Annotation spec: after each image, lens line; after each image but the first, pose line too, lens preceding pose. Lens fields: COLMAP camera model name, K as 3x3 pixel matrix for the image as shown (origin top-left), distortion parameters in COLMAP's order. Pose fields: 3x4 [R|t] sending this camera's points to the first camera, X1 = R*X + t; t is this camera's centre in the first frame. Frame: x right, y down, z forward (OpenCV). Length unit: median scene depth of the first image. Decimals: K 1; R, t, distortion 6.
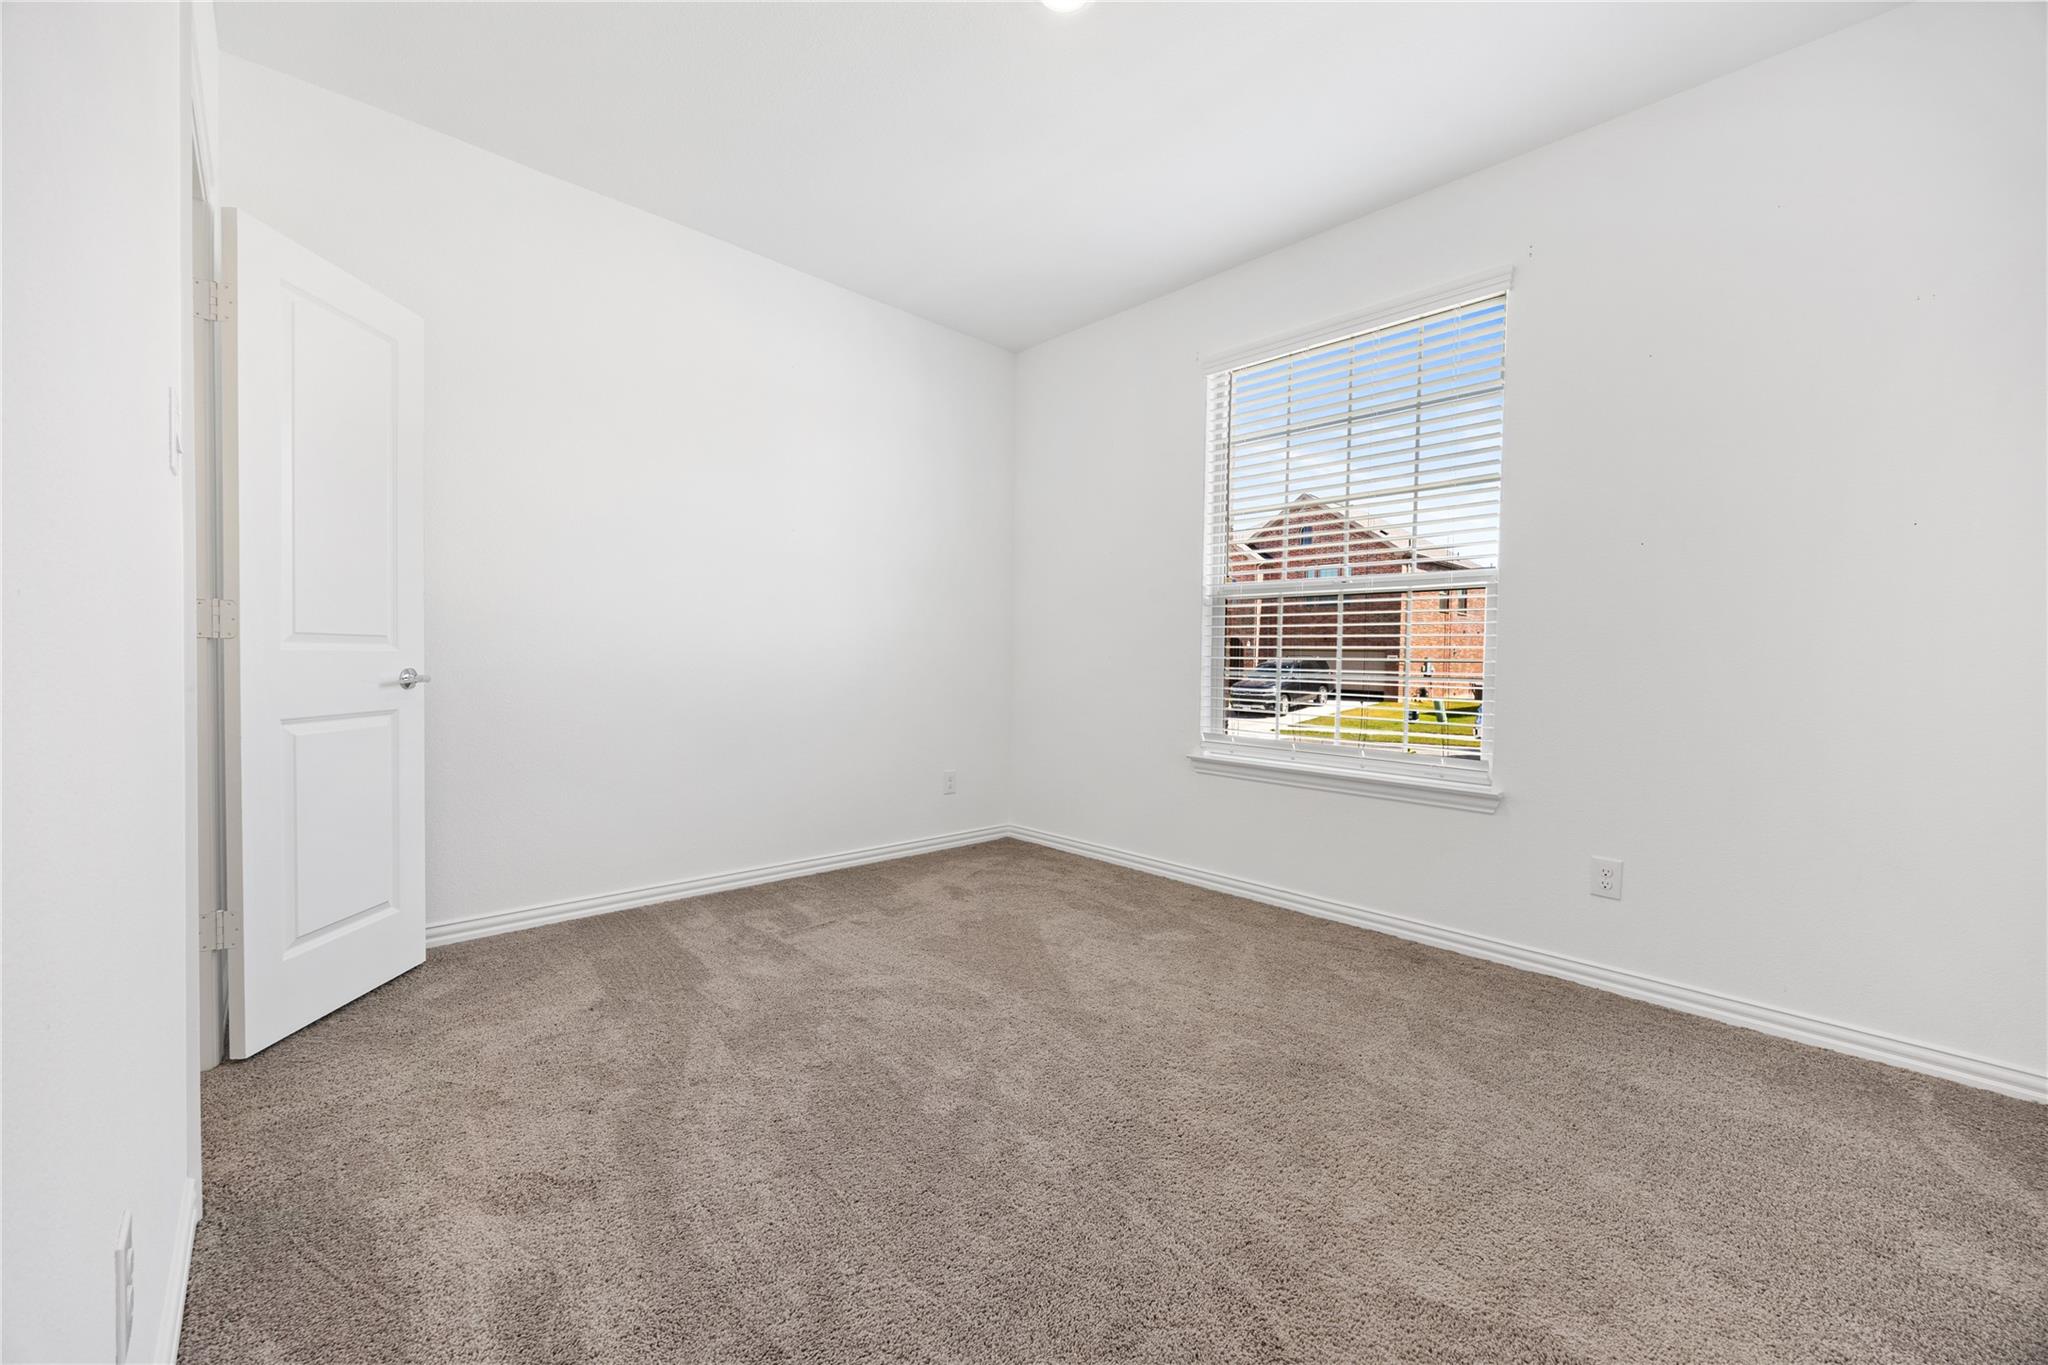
lens RADIAL K [[791.8, 0, 1020.5], [0, 791.8, 681.1], [0, 0, 1]] dist [0.000877, 0.000624]
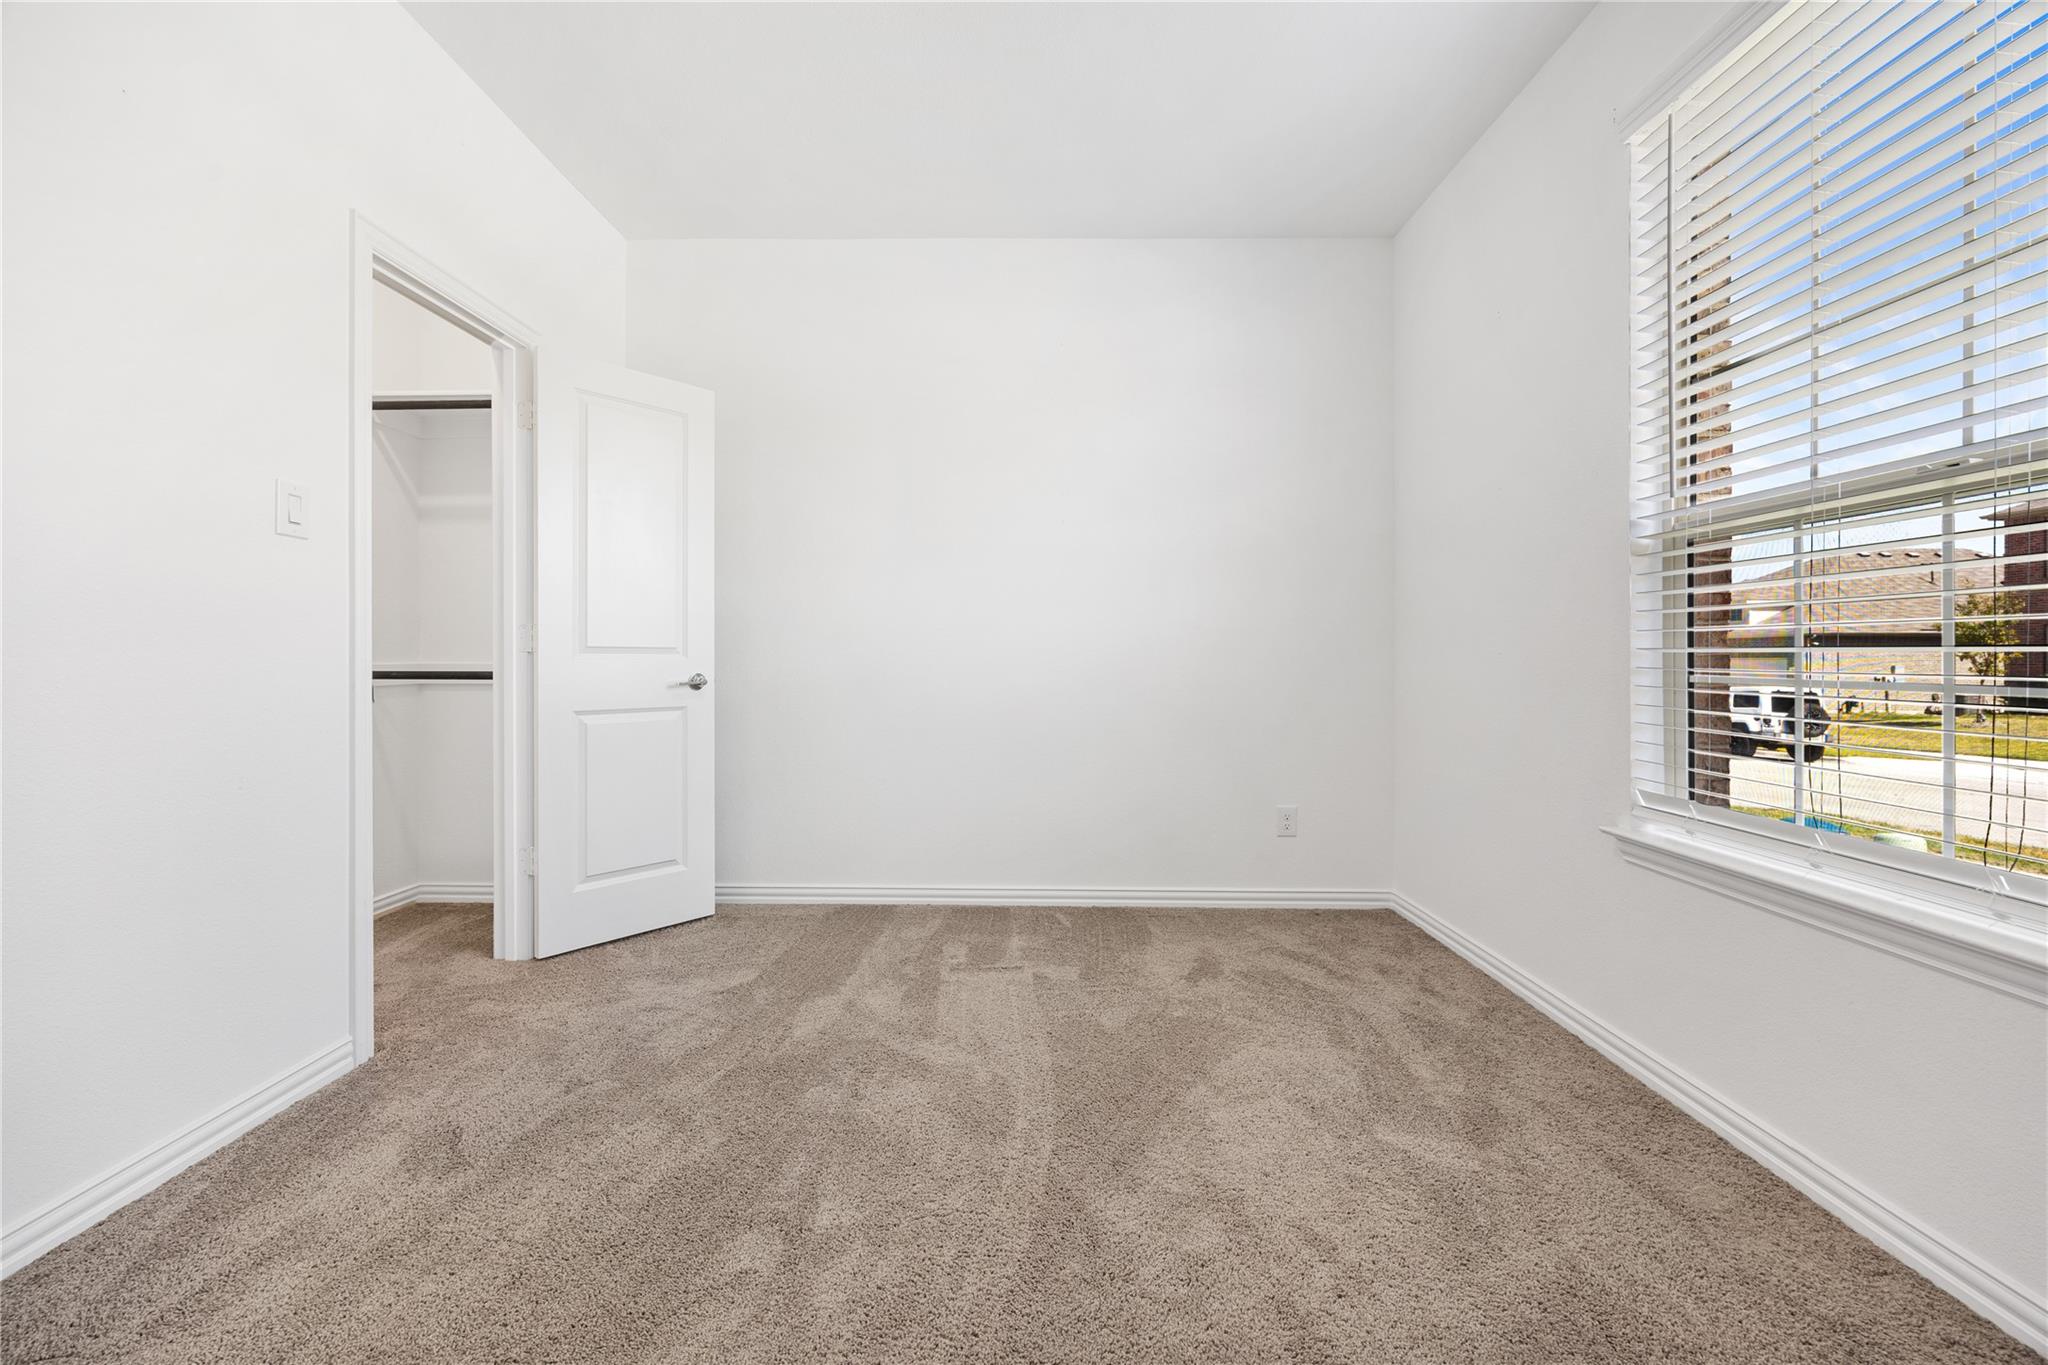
lens RADIAL K [[791.8, 0, 1024.2], [0, 791.8, 680.1], [0, 0, 1]] dist [0.000877, 0.000624]
pose [[0.717470, 0.004321, -0.696576, 0.379040], [-0.010864, 0.999929, -0.004988, -0.003846], [0.696504, 0.011146, 0.717466, 0.398652]]
